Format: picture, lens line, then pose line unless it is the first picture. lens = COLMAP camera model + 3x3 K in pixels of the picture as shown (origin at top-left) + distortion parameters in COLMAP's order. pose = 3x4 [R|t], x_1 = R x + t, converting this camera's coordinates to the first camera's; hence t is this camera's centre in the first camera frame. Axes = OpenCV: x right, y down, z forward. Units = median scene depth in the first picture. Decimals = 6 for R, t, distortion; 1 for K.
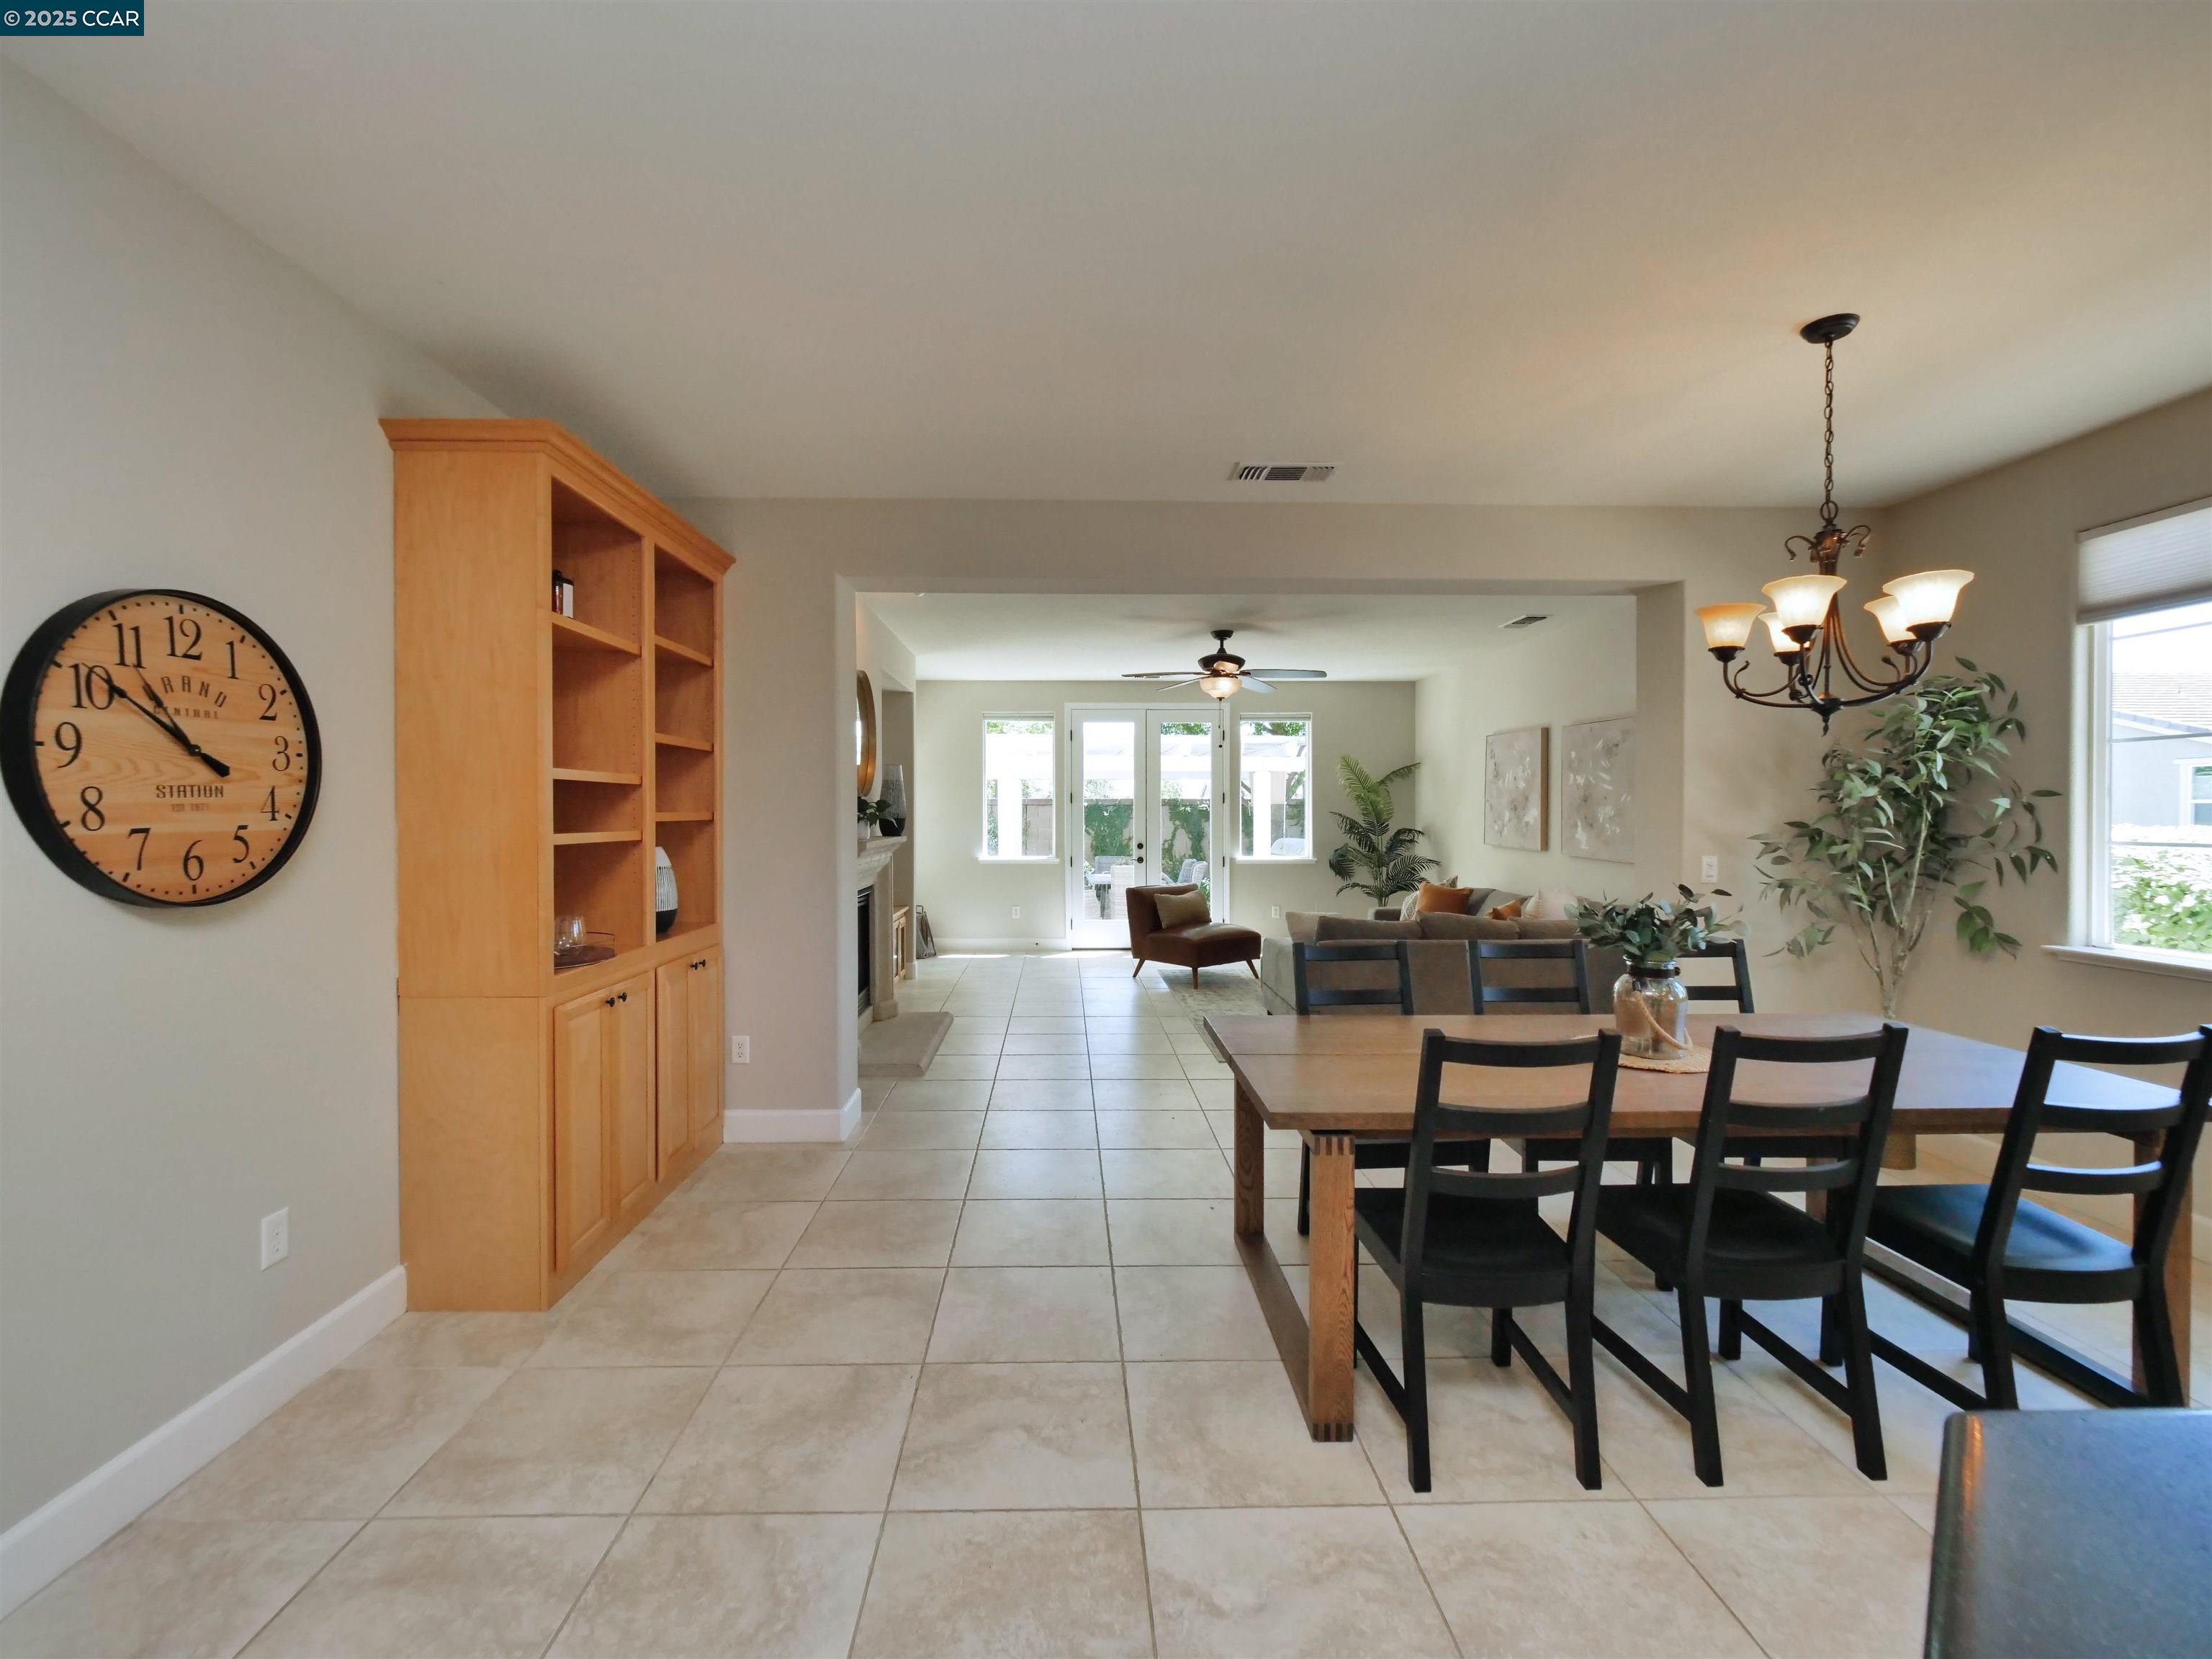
lens RADIAL K [[940.1, 0, 1100.5], [0, 940.1, 820.9], [0, 0, 1]] dist [-0.004587, 0.000709]
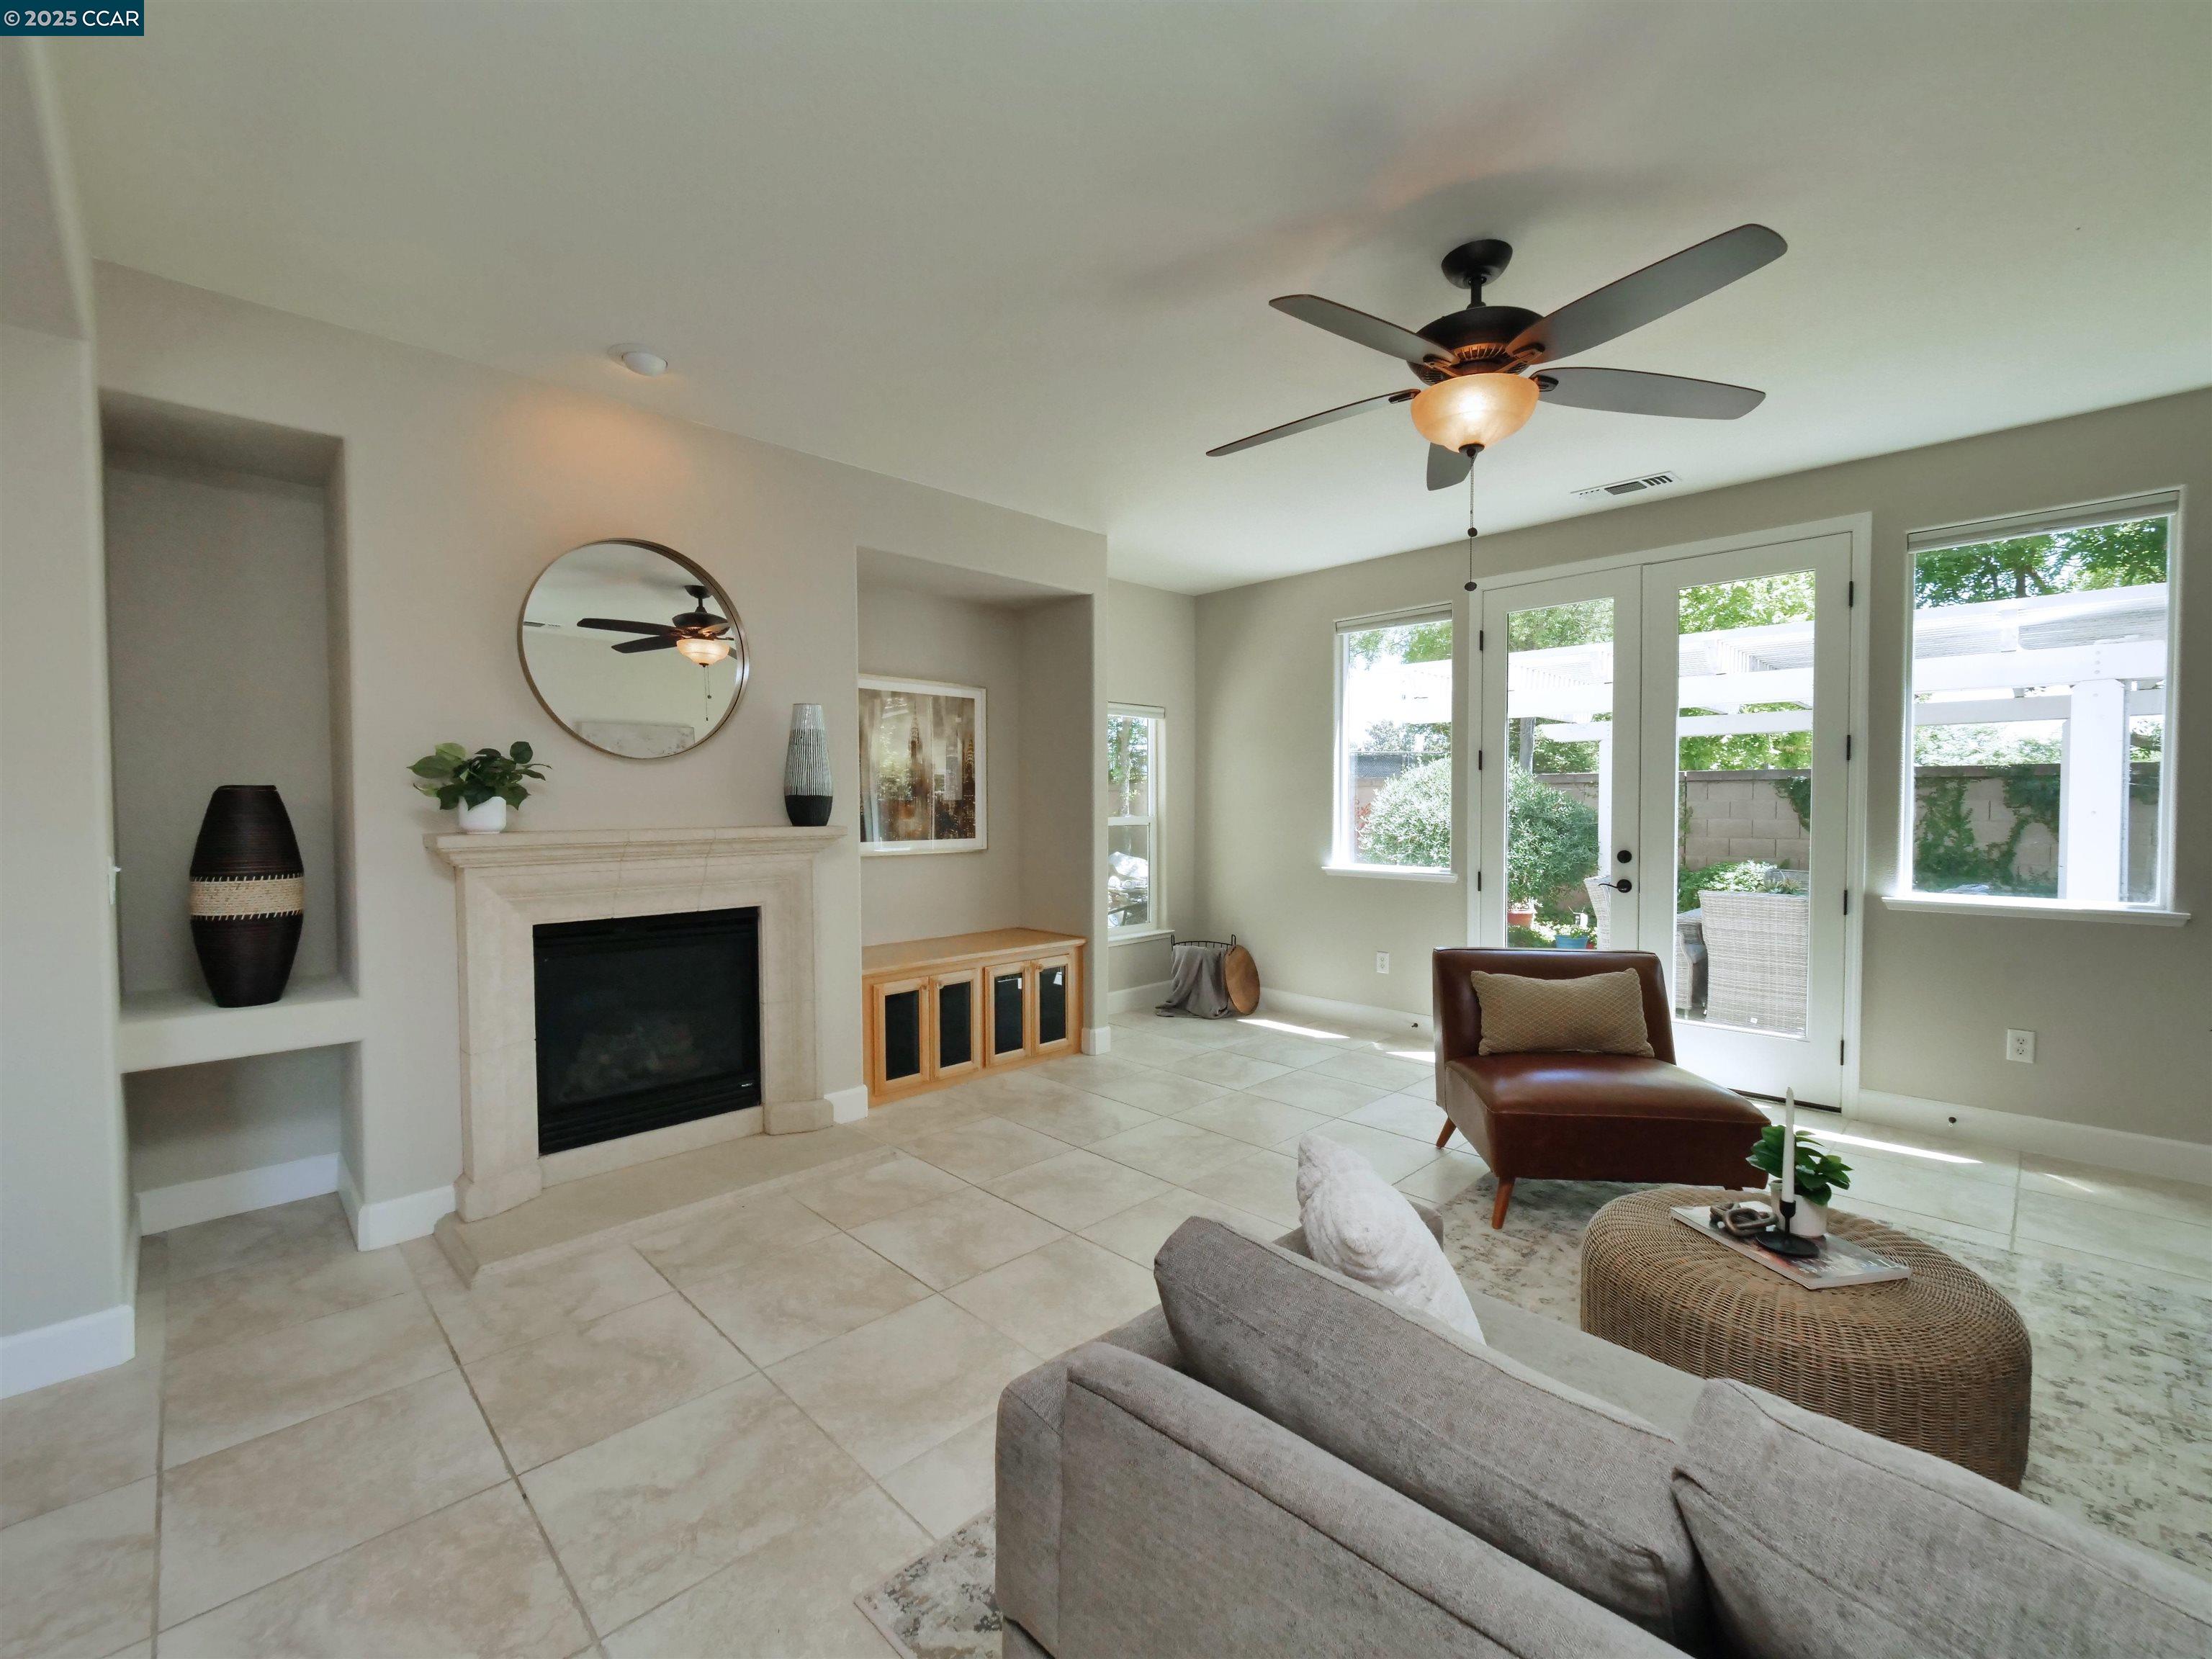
lens RADIAL K [[940.1, 0, 1080.5], [0, 940.1, 828.5], [0, 0, 1]] dist [-0.004587, 0.000709]
pose [[0.664560, 0.016775, -0.747047, 1.015795], [-0.002643, 0.999794, 0.020099, 0.017106], [0.747230, -0.011383, 0.664468, 2.254013]]
